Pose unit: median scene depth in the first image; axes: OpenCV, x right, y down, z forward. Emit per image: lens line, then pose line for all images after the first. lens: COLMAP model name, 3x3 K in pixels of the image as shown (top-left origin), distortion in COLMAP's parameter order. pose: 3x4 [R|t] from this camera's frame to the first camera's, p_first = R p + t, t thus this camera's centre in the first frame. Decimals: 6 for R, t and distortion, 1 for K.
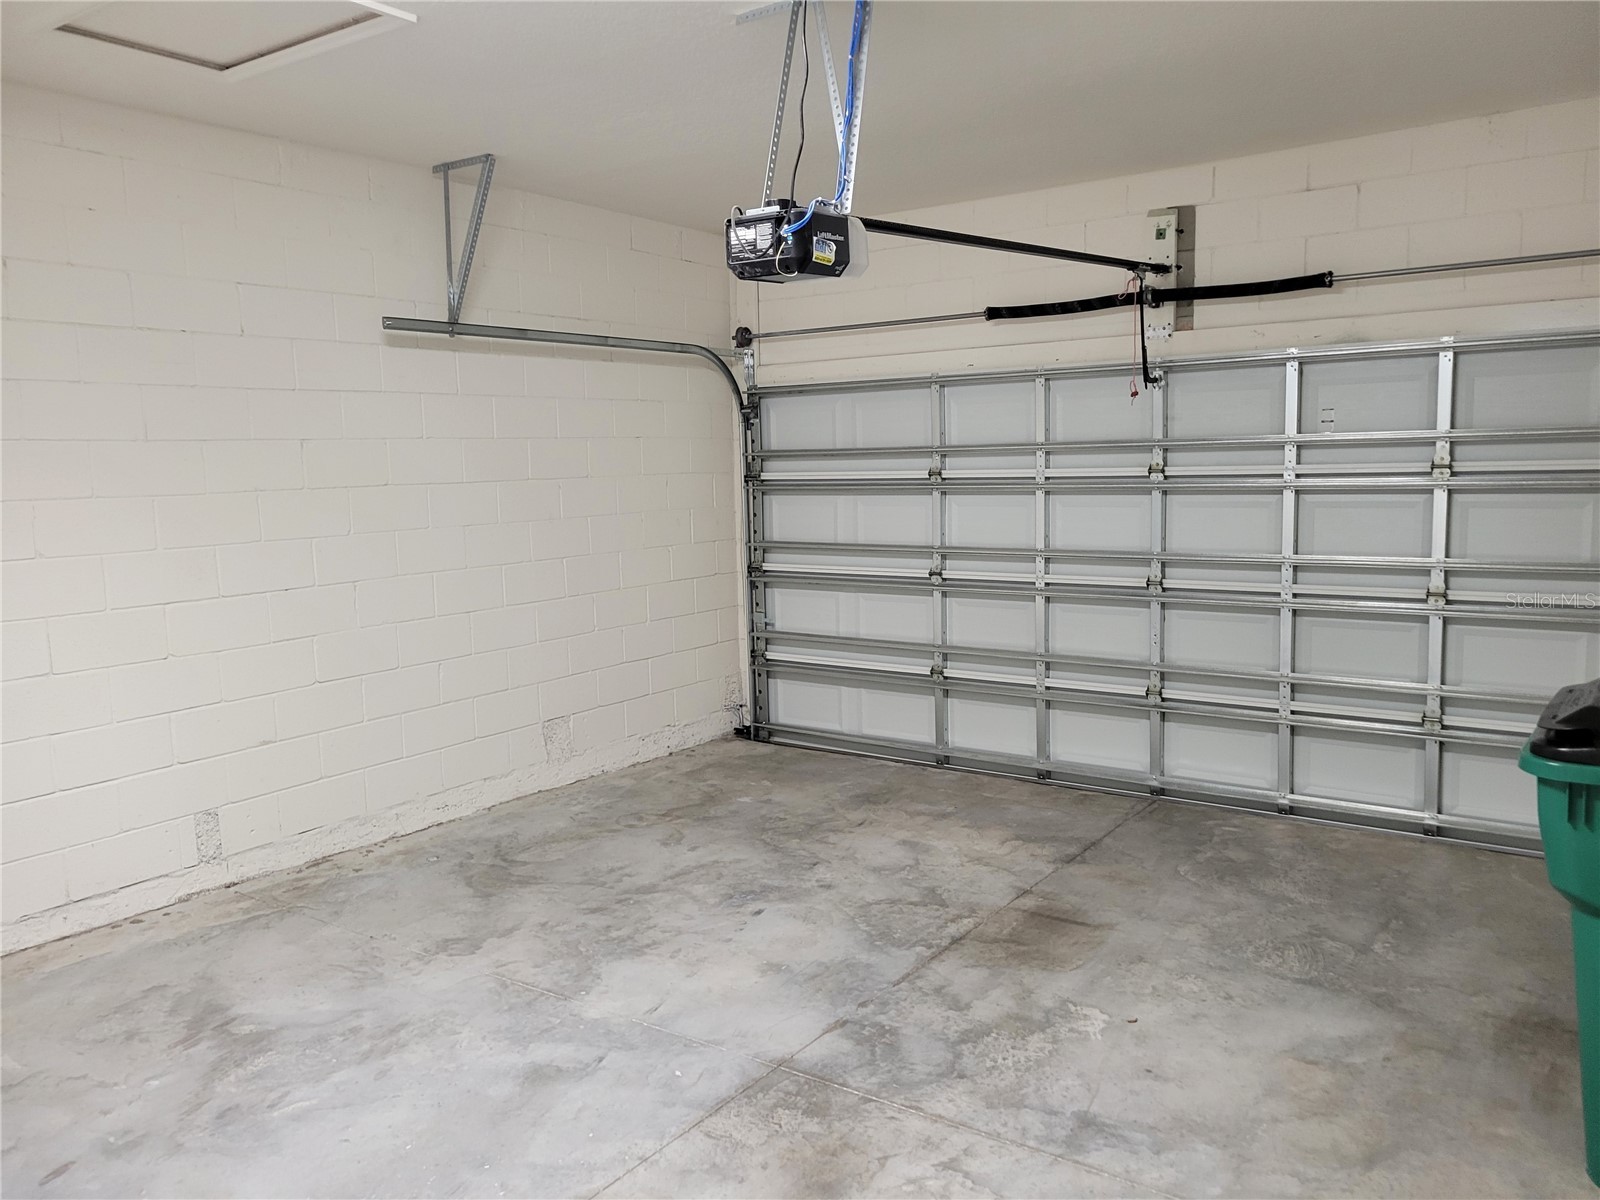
lens RADIAL K [[1212.3, 0, 797.7], [0, 1212.3, 585.7], [0, 0, 1]] dist [0.033312, -0.012306]
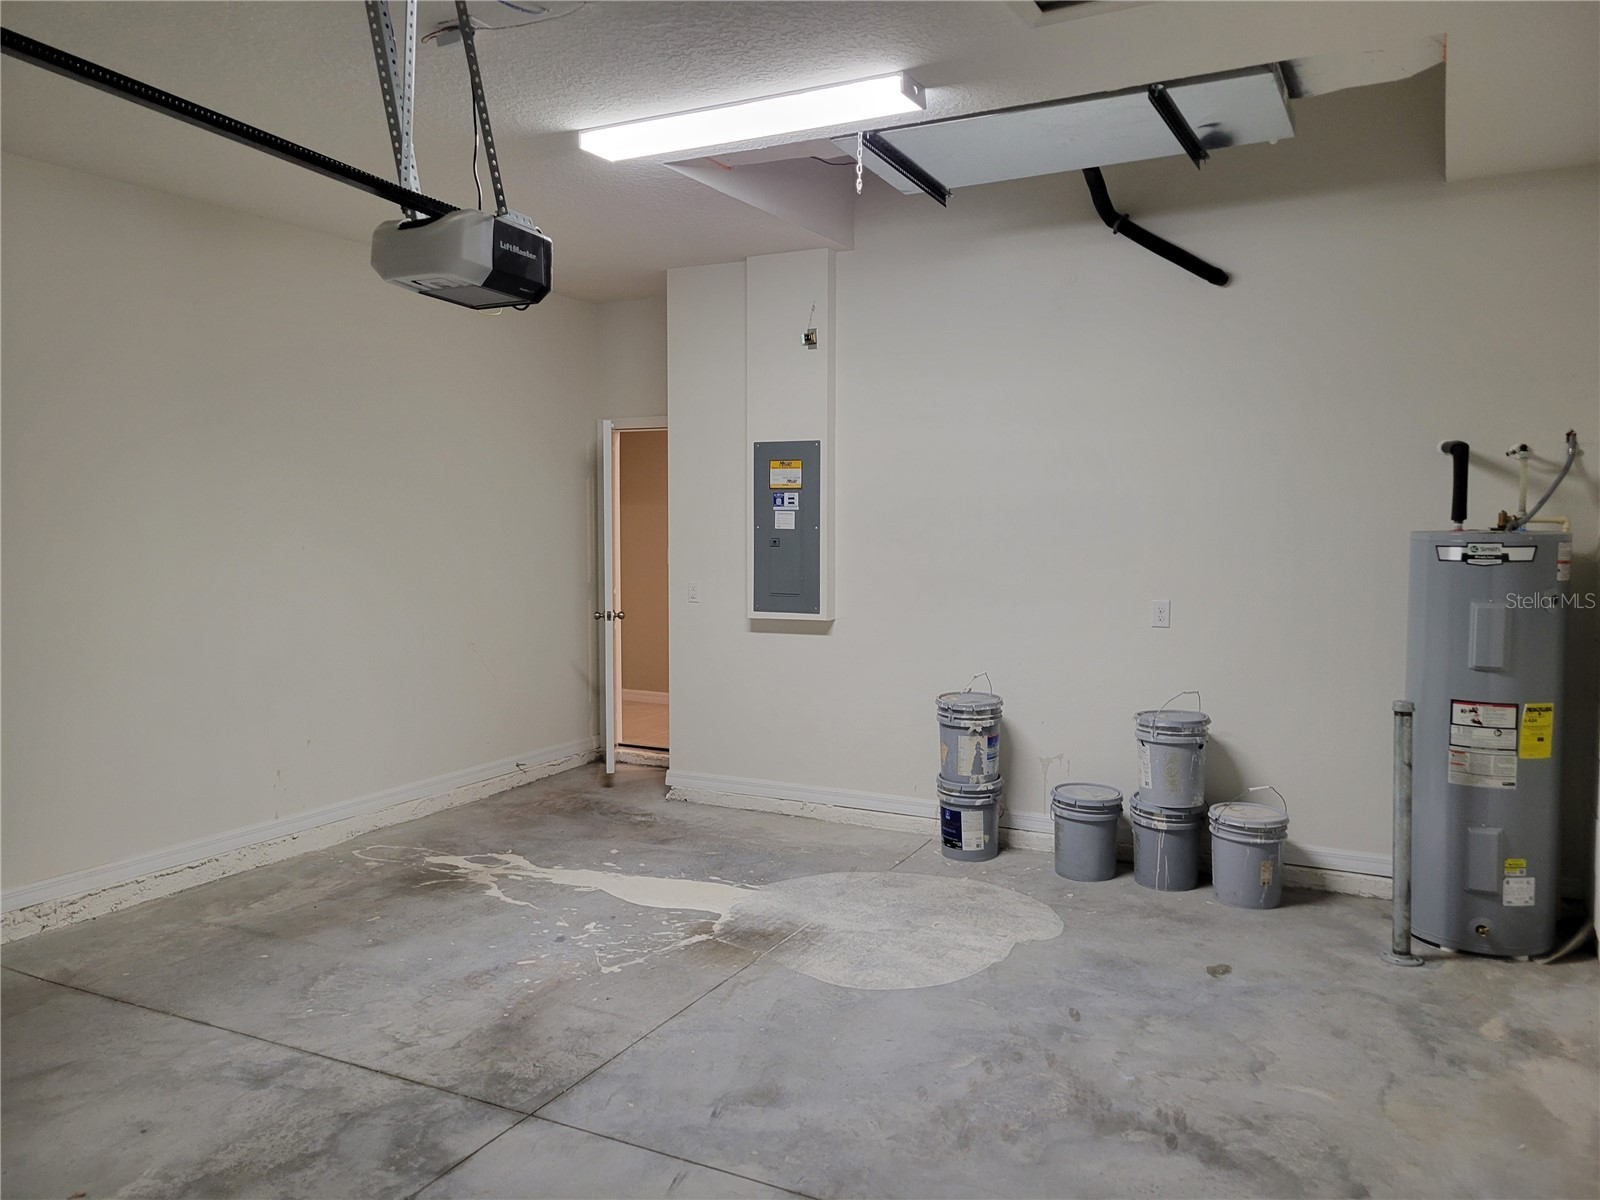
lens RADIAL K [[1212.3, 0, 797.7], [0, 1212.3, 585.7], [0, 0, 1]] dist [0.033312, -0.012306]
pose [[-0.990422, 0.025213, -0.135751, -0.111193], [0.002380, 0.986156, 0.165801, -0.198587], [0.138052, 0.163890, -0.976771, 1.984533]]
